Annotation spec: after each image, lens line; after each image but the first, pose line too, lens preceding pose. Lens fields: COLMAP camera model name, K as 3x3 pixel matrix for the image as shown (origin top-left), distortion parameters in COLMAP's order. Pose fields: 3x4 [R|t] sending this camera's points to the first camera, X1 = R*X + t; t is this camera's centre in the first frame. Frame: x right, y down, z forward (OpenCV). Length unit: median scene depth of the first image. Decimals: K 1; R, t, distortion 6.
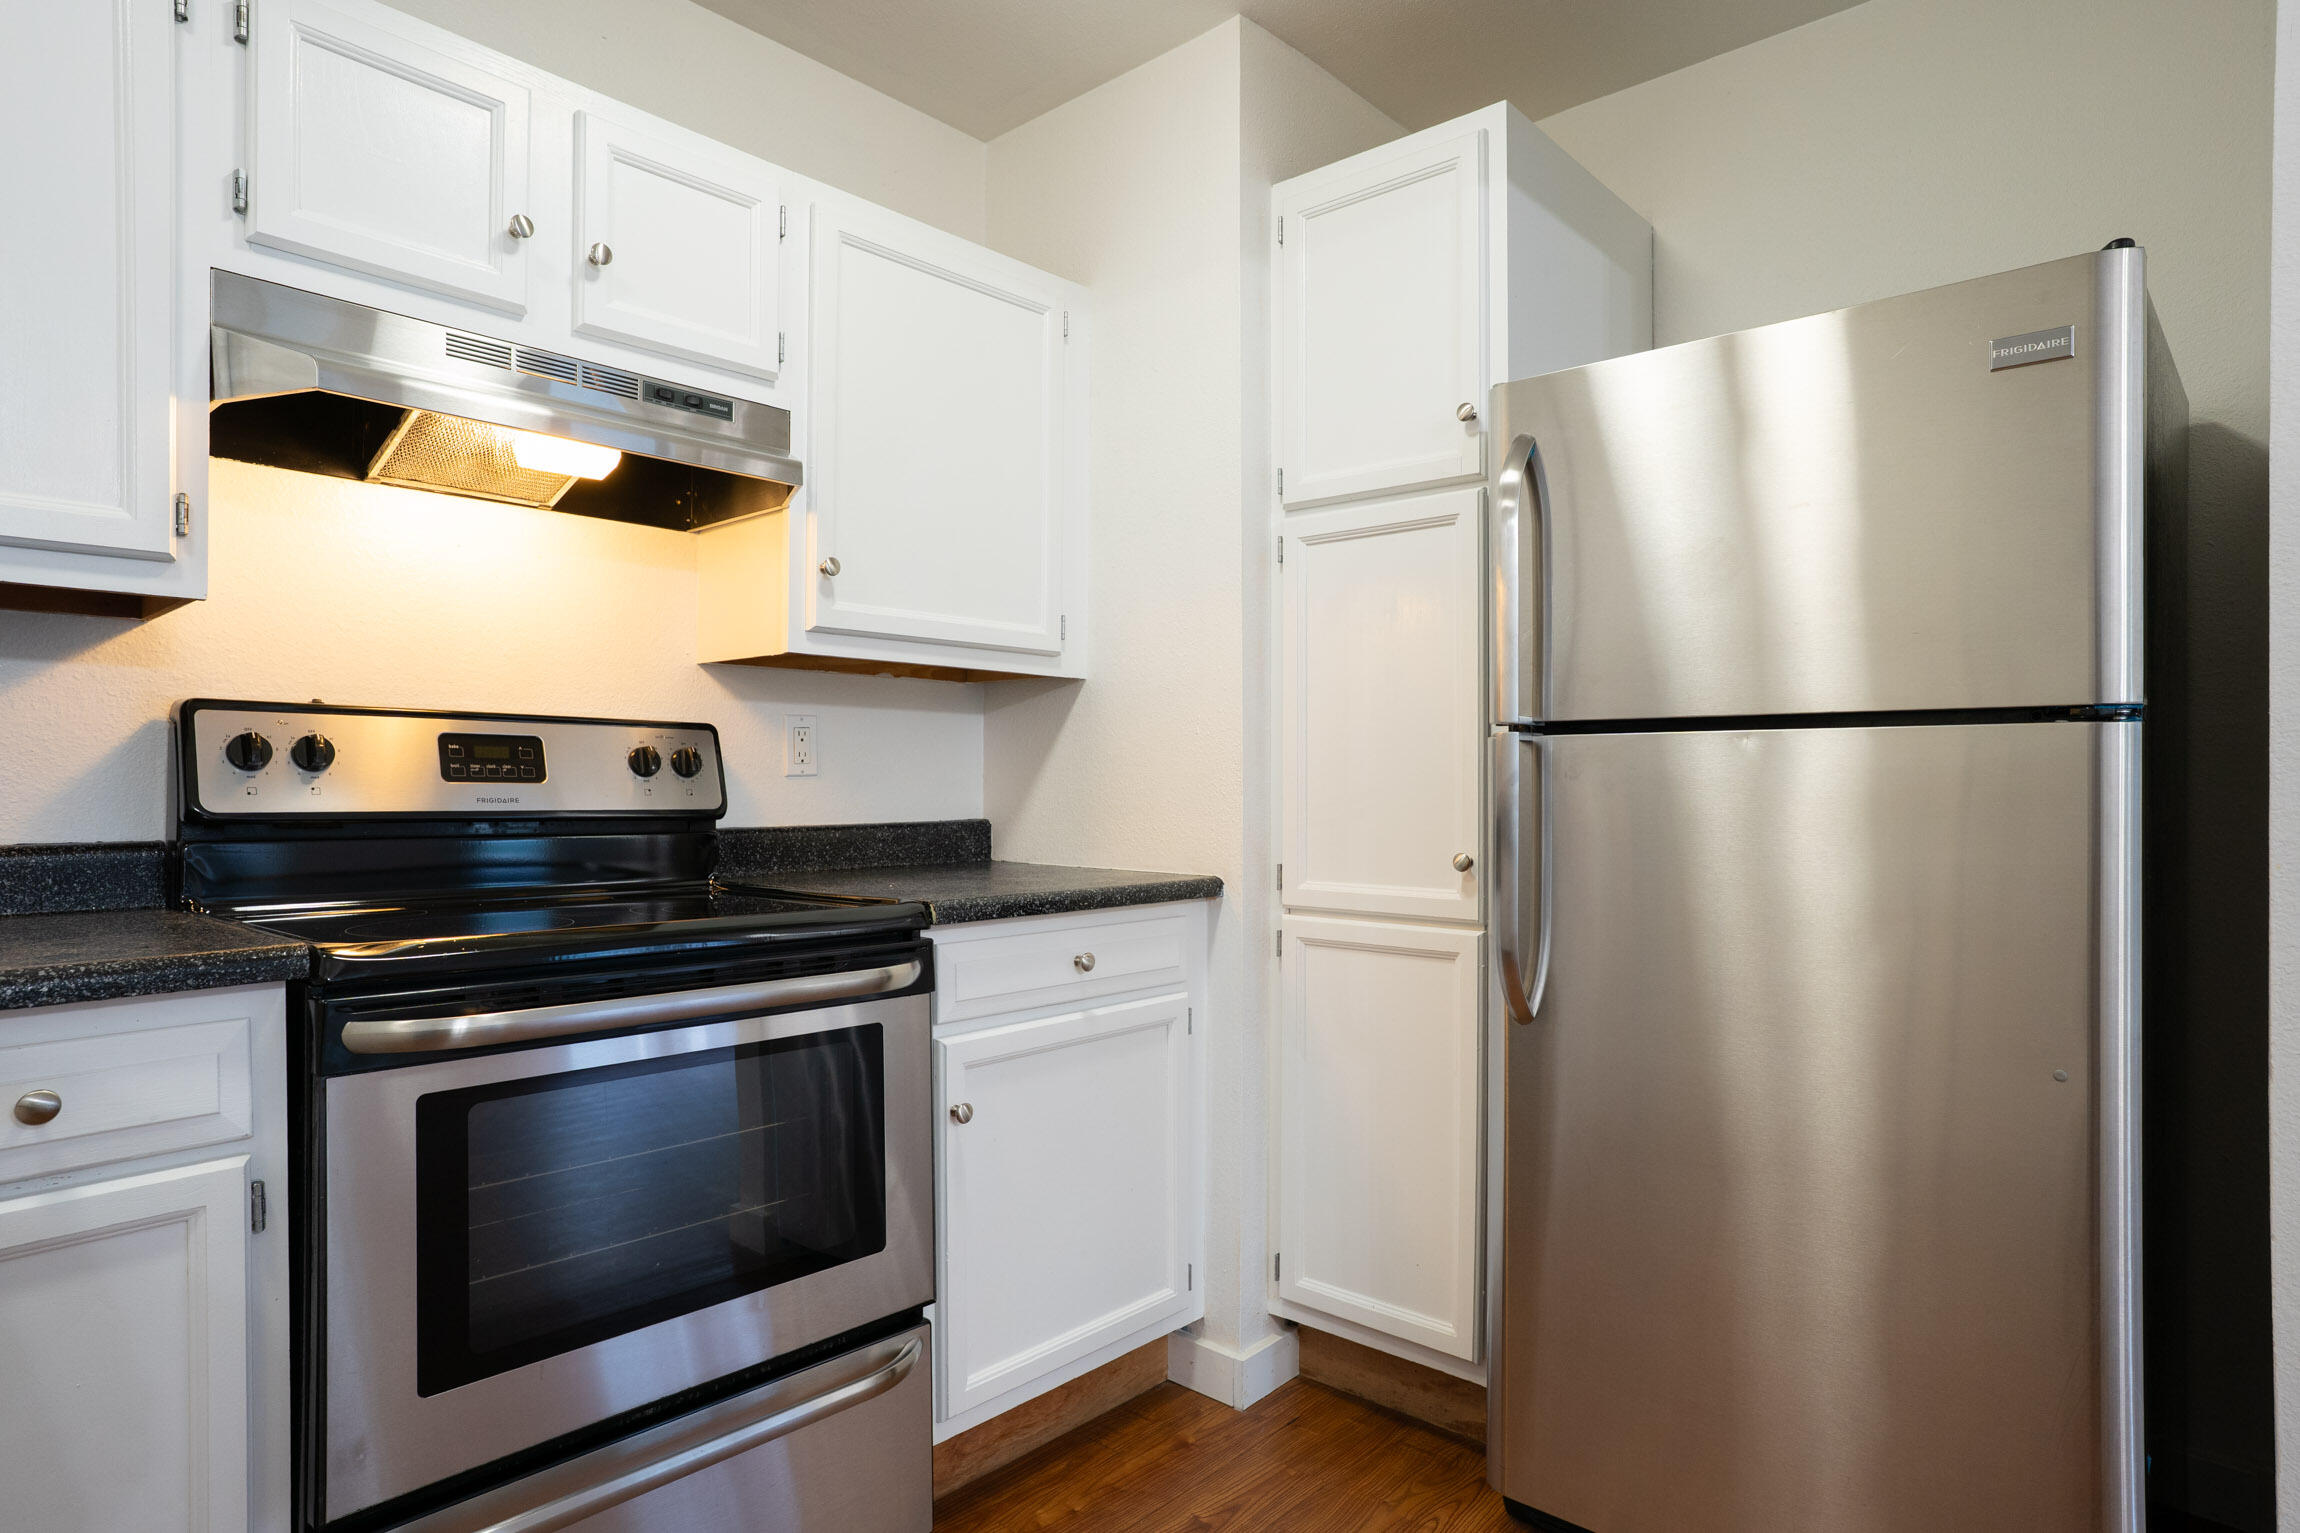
lens RADIAL K [[1290.7, 0, 1103.0], [0, 1290.7, 774.9], [0, 0, 1]] dist [-0.065729, 0.051504]
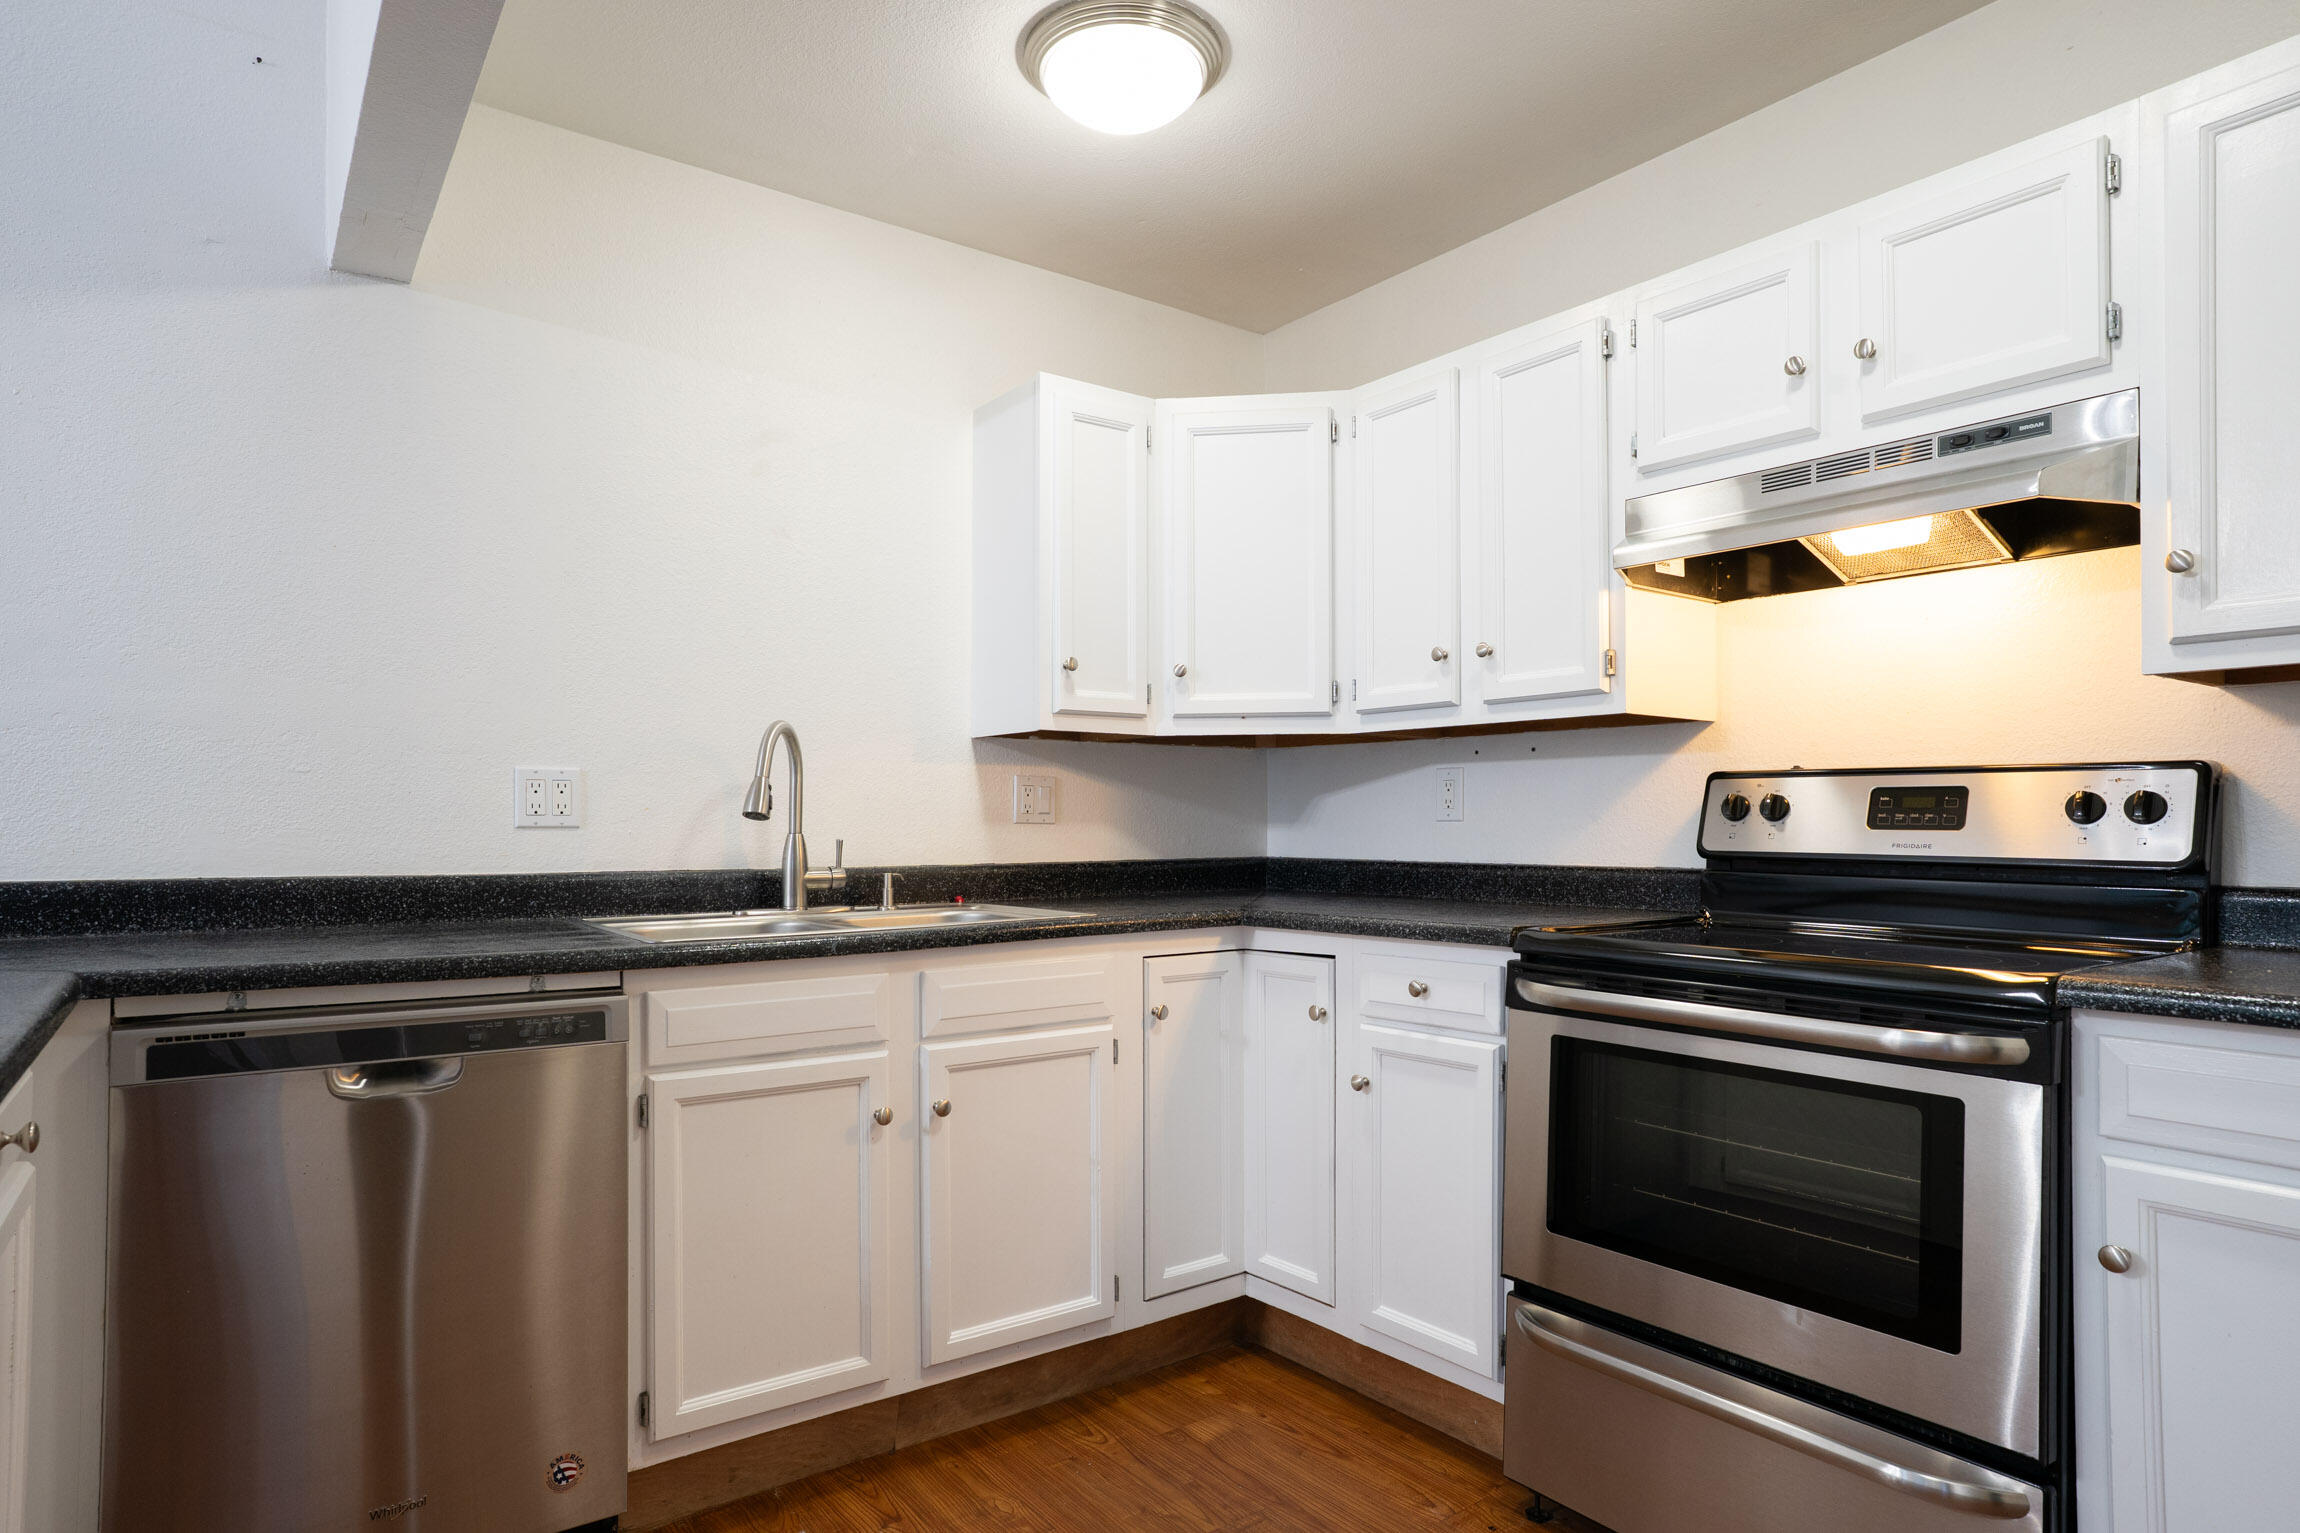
lens RADIAL K [[1318.3, 0, 1283.3], [0, 1318.3, 792.5], [0, 0, 1]] dist [-0.001339, -0.000229]
pose [[-0.135885, -0.029502, -0.990285, 0.755165], [0.003757, 0.999534, -0.030293, 0.006402], [0.990717, -0.007837, -0.135711, 0.624492]]
